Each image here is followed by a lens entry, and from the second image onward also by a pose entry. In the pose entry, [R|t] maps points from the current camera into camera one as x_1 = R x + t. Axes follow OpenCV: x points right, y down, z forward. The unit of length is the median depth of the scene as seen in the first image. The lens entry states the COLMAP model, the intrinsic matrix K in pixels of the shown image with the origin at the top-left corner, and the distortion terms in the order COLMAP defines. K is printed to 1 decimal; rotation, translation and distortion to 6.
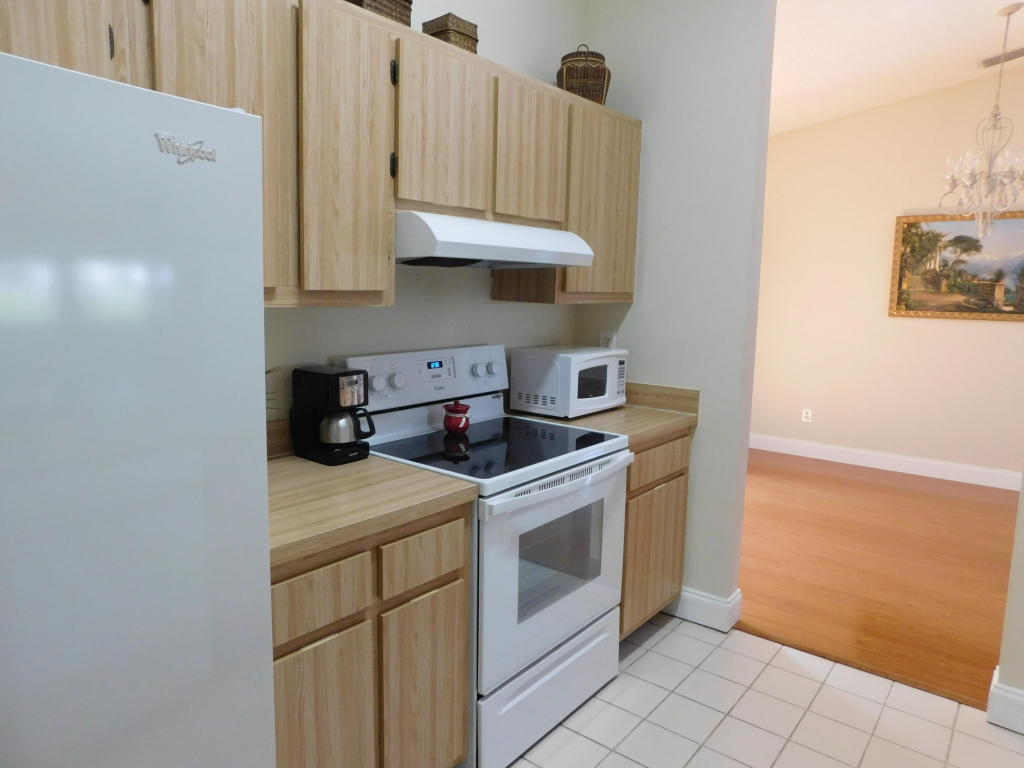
lens RADIAL K [[688.6, 0, 512.0], [0, 688.6, 384.0], [0, 0, 1]] dist [-0.004410, 0.000535]
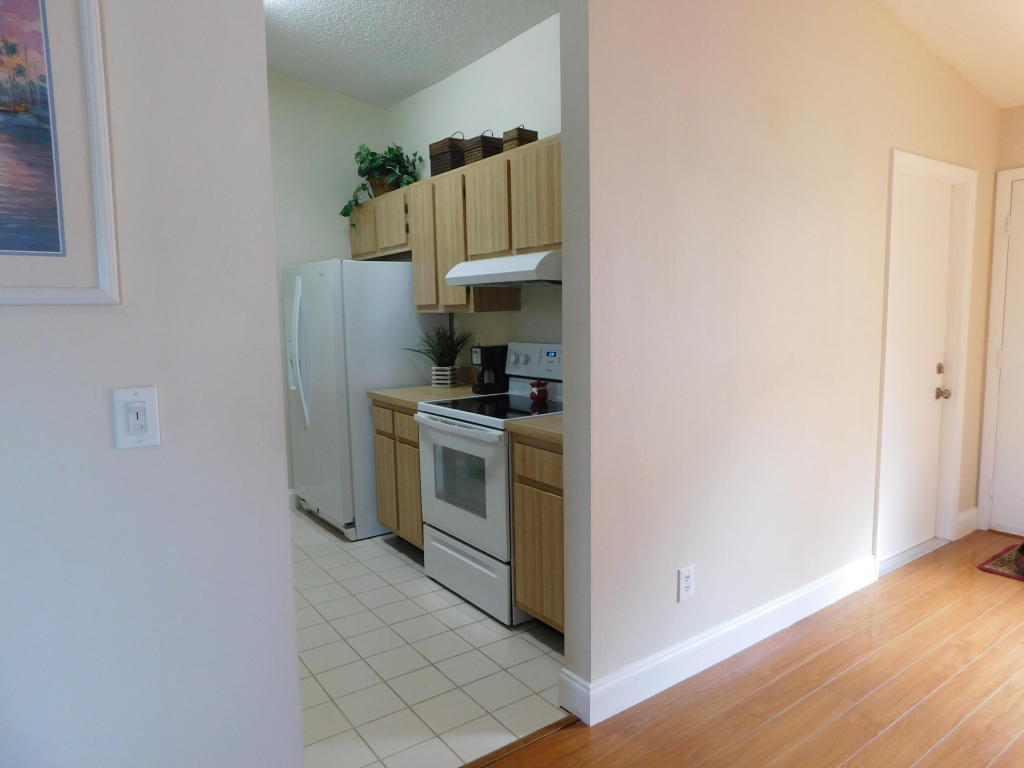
lens RADIAL K [[674.6, 0, 514.9], [0, 674.6, 382.2], [0, 0, 1]] dist [-0.026580, 0.000012]
pose [[-0.269621, 0.087964, -0.958941, 1.355349], [-0.122795, 0.984549, 0.124838, -0.146181], [0.955105, 0.151412, -0.254654, 1.385346]]
